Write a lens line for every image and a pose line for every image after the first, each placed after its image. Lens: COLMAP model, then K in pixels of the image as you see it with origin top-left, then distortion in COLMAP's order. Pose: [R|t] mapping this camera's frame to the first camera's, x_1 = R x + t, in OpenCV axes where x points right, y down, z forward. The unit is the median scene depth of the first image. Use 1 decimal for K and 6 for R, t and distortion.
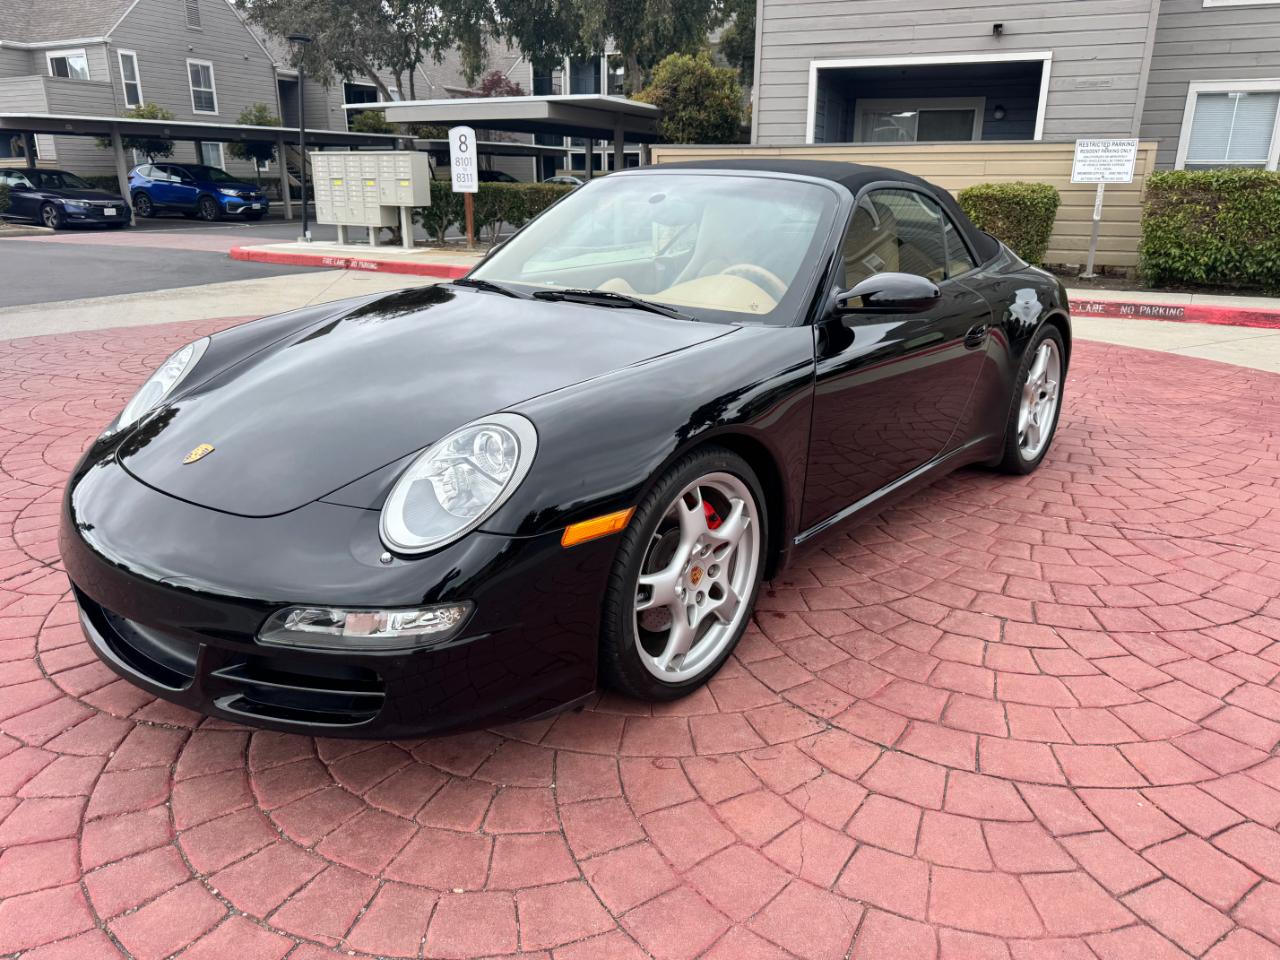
lens RADIAL K [[896.3, 0, 639.6], [0, 896.3, 468.5], [0, 0, 1]] dist [0.023606, -0.026912]
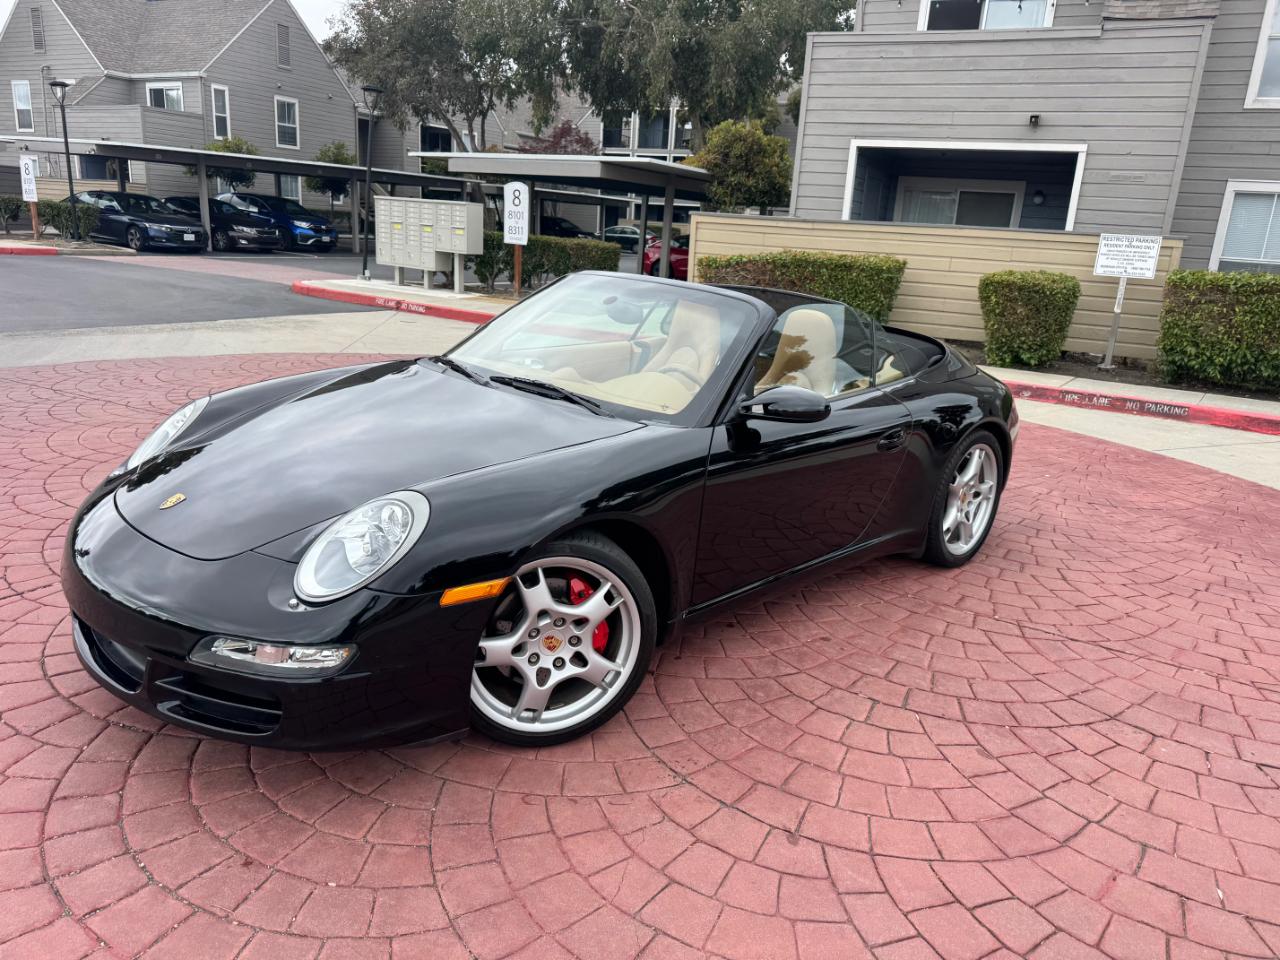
lens RADIAL K [[891.6, 0, 629.3], [0, 891.6, 483.1], [0, 0, 1]] dist [0.037017, -0.044536]
pose [[0.995185, 0.076000, -0.061888, 0.098903], [-0.077964, 0.996506, -0.029946, -0.030672], [0.059396, 0.034627, 0.997634, -0.091946]]
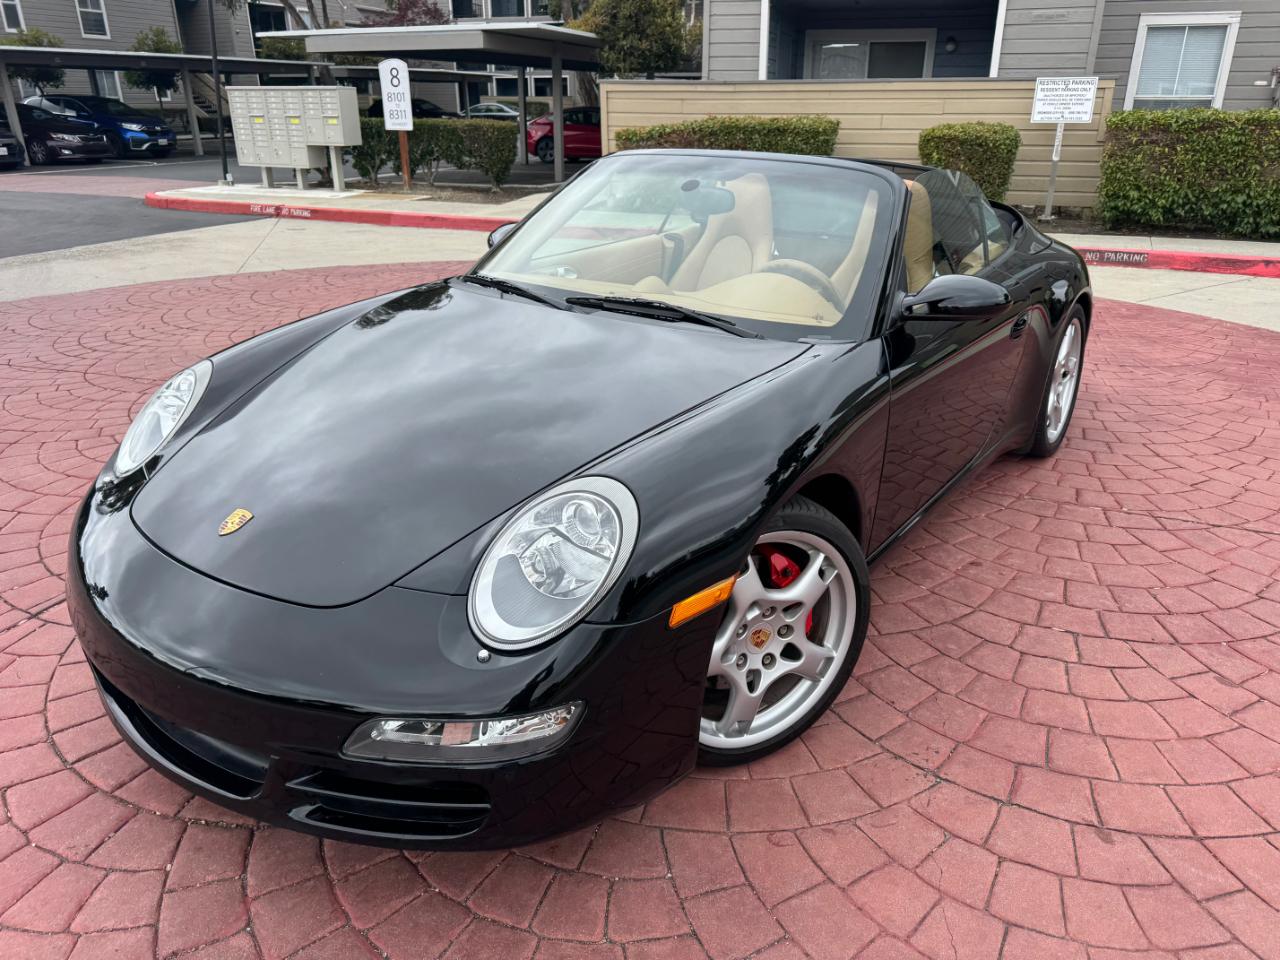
lens RADIAL K [[897.2, 0, 645.6], [0, 897.2, 475.6], [0, 0, 1]] dist [0.011666, -0.012604]
pose [[0.996396, -0.036457, 0.076595, -0.085985], [0.030112, 0.996143, 0.082414, -0.065835], [-0.079304, -0.079810, 0.993650, 0.054180]]
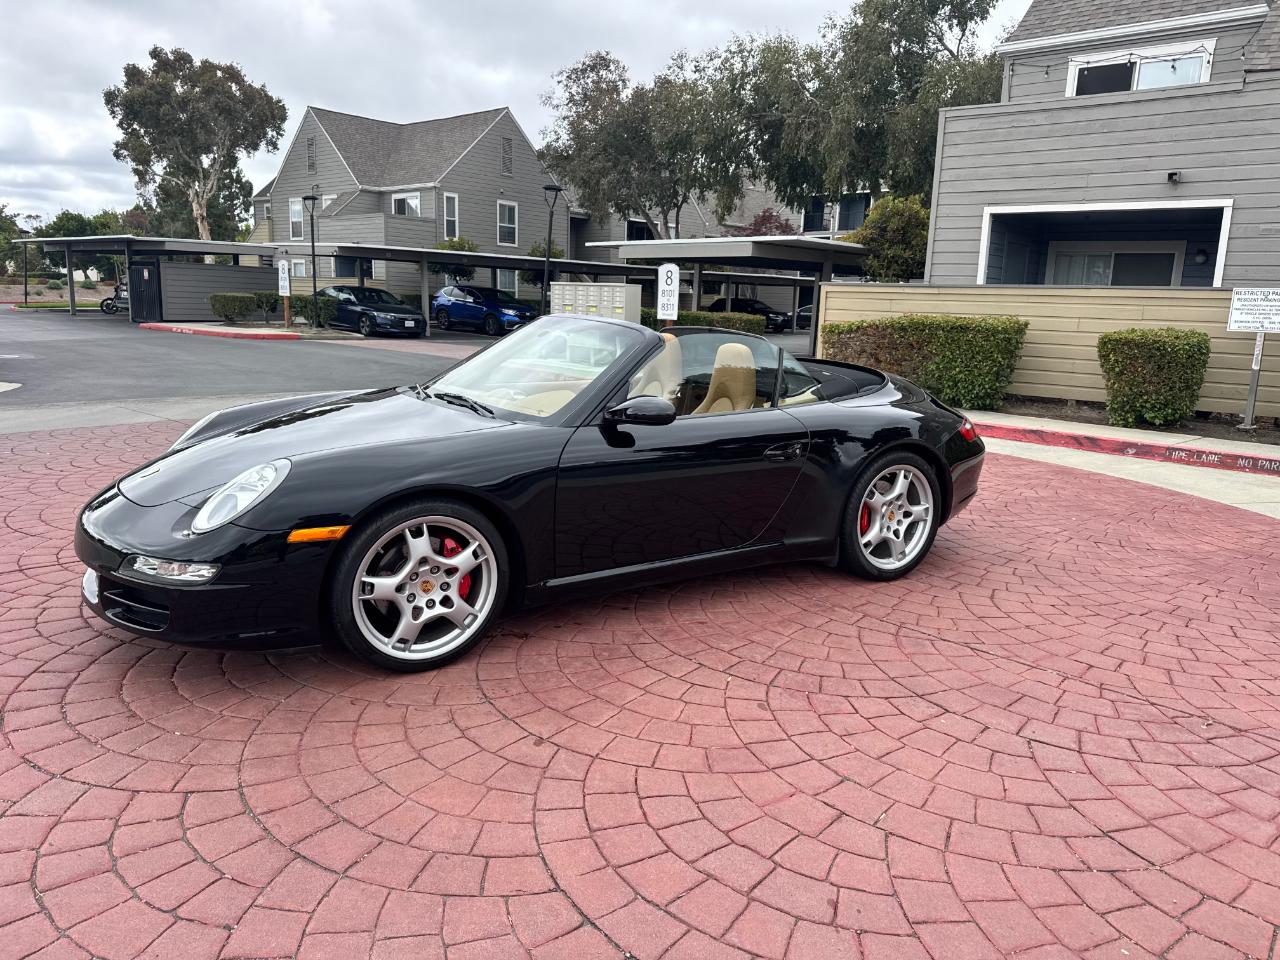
lens RADIAL K [[884.0, 0, 643.7], [0, 884.0, 483.4], [0, 0, 1]] dist [0.061878, -0.077268]
pose [[0.954953, 0.086907, -0.283747, 0.440712], [-0.118359, 0.988356, -0.095619, 0.027020], [0.272133, 0.124896, 0.954120, -0.171131]]
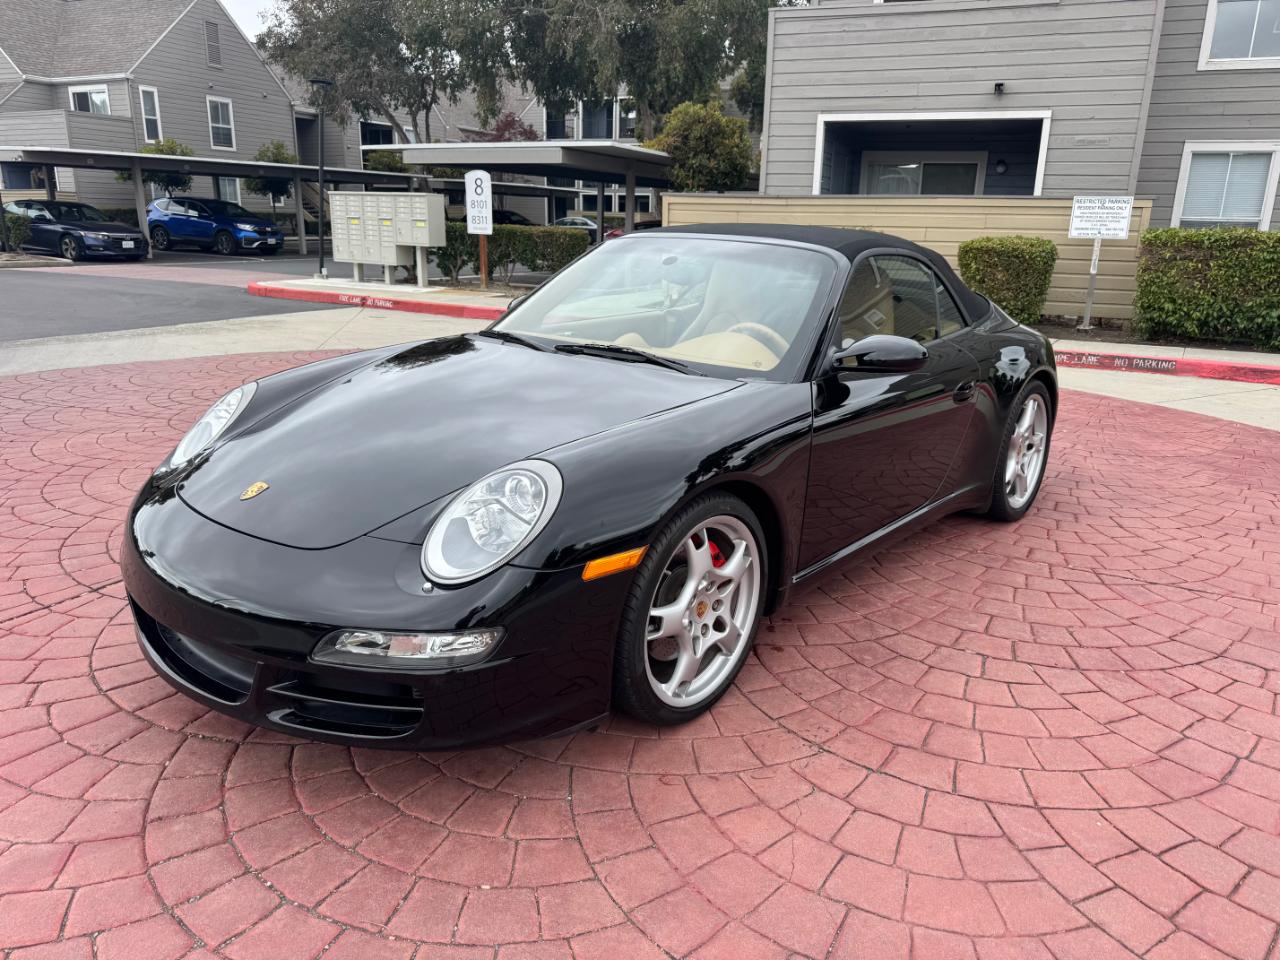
lens RADIAL K [[895.0, 0, 645.5], [0, 895.0, 480.5], [0, 0, 1]] dist [0.023875, -0.026527]
pose [[0.999831, 0.018304, 0.001682, -0.005590], [-0.018249, 0.999434, -0.028253, -0.003626], [-0.002198, 0.028218, 0.999599, -0.055103]]
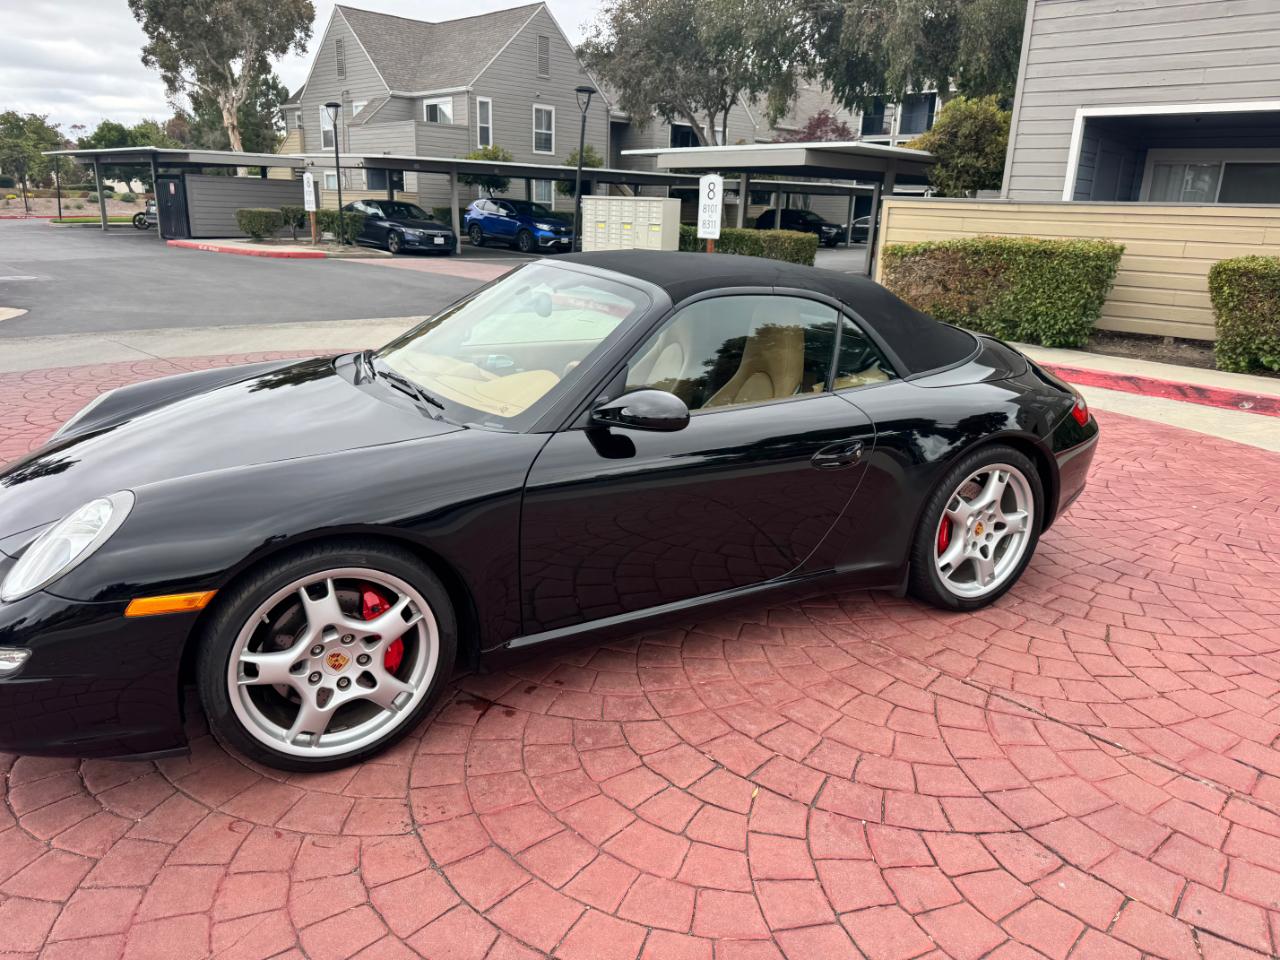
lens RADIAL K [[896.1, 0, 633.0], [0, 896.1, 490.6], [0, 0, 1]] dist [0.022350, -0.026103]
pose [[0.935437, 0.129214, -0.329030, 0.394735], [-0.133486, 0.991003, 0.009677, -0.075829], [0.327320, 0.034868, 0.944270, 0.054624]]
